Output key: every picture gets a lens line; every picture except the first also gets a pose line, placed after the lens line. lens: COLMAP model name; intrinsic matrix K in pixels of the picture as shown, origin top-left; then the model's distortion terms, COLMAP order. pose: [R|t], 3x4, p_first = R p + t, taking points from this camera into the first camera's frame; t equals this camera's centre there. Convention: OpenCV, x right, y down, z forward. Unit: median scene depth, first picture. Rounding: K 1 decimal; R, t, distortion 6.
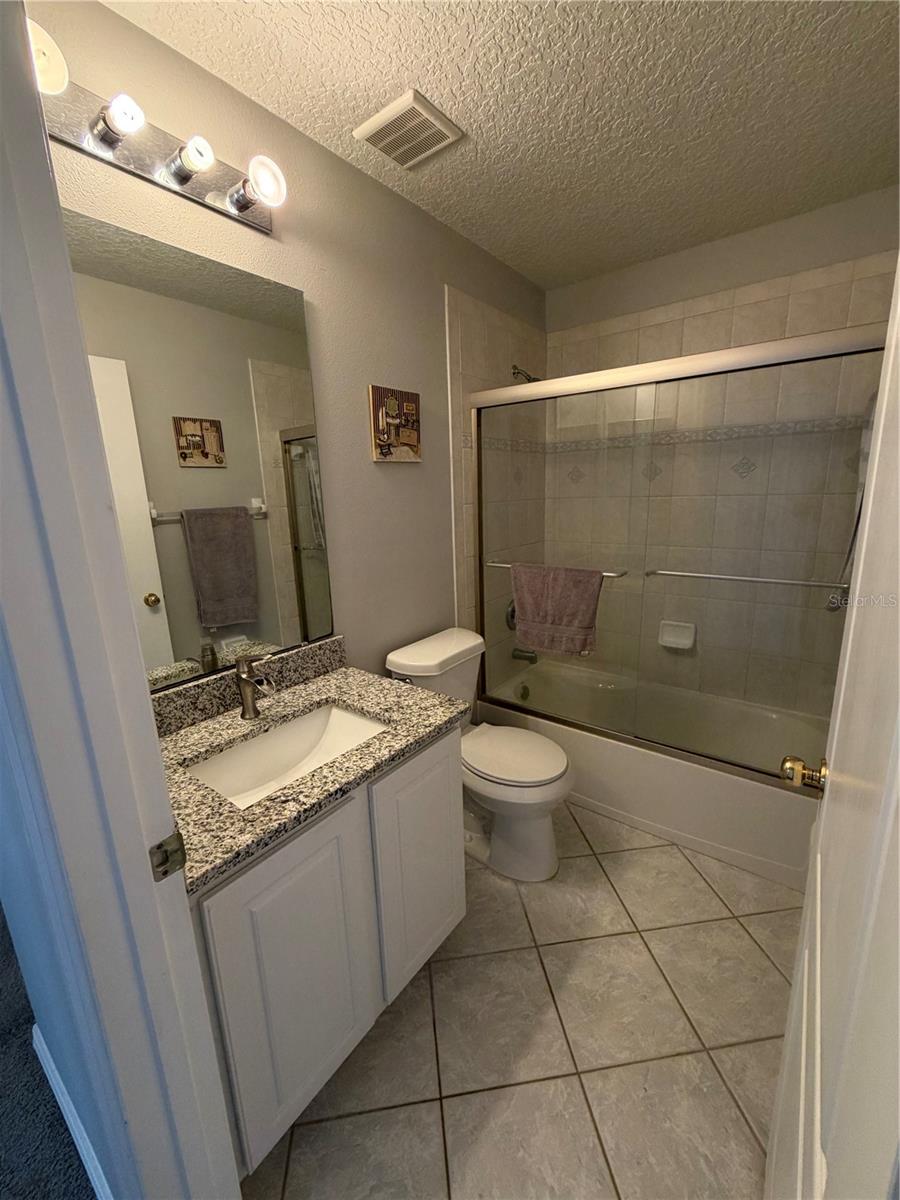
lens RADIAL K [[478.0, 0, 451.4], [0, 478.0, 597.2], [0, 0, 1]] dist [-0.000477, 0.000007]
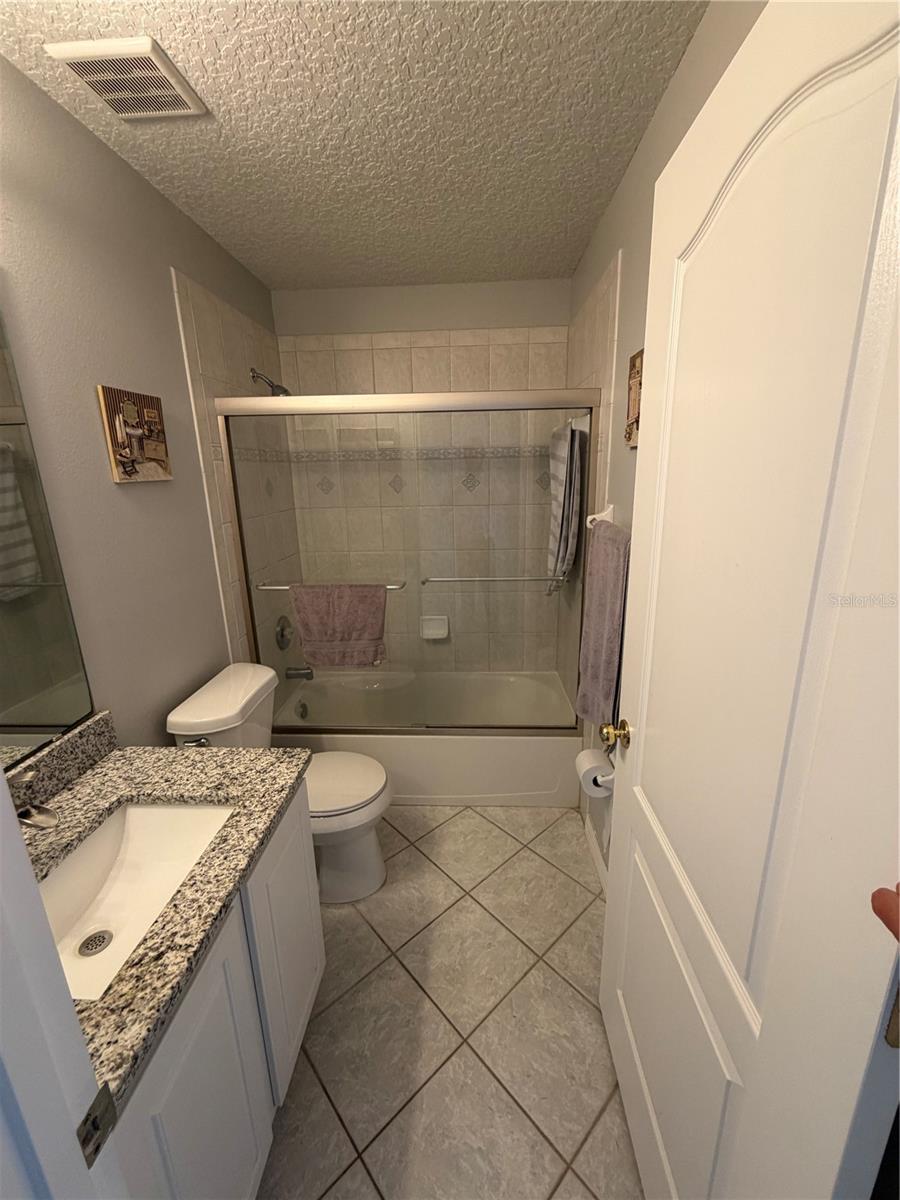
lens RADIAL K [[478.0, 0, 451.4], [0, 478.0, 597.2], [0, 0, 1]] dist [-0.000477, 0.000007]
pose [[0.819497, -0.133129, 0.557405, -0.175787], [0.120444, 0.990930, 0.059595, -0.079198], [-0.560283, 0.018298, 0.828099, 0.043843]]
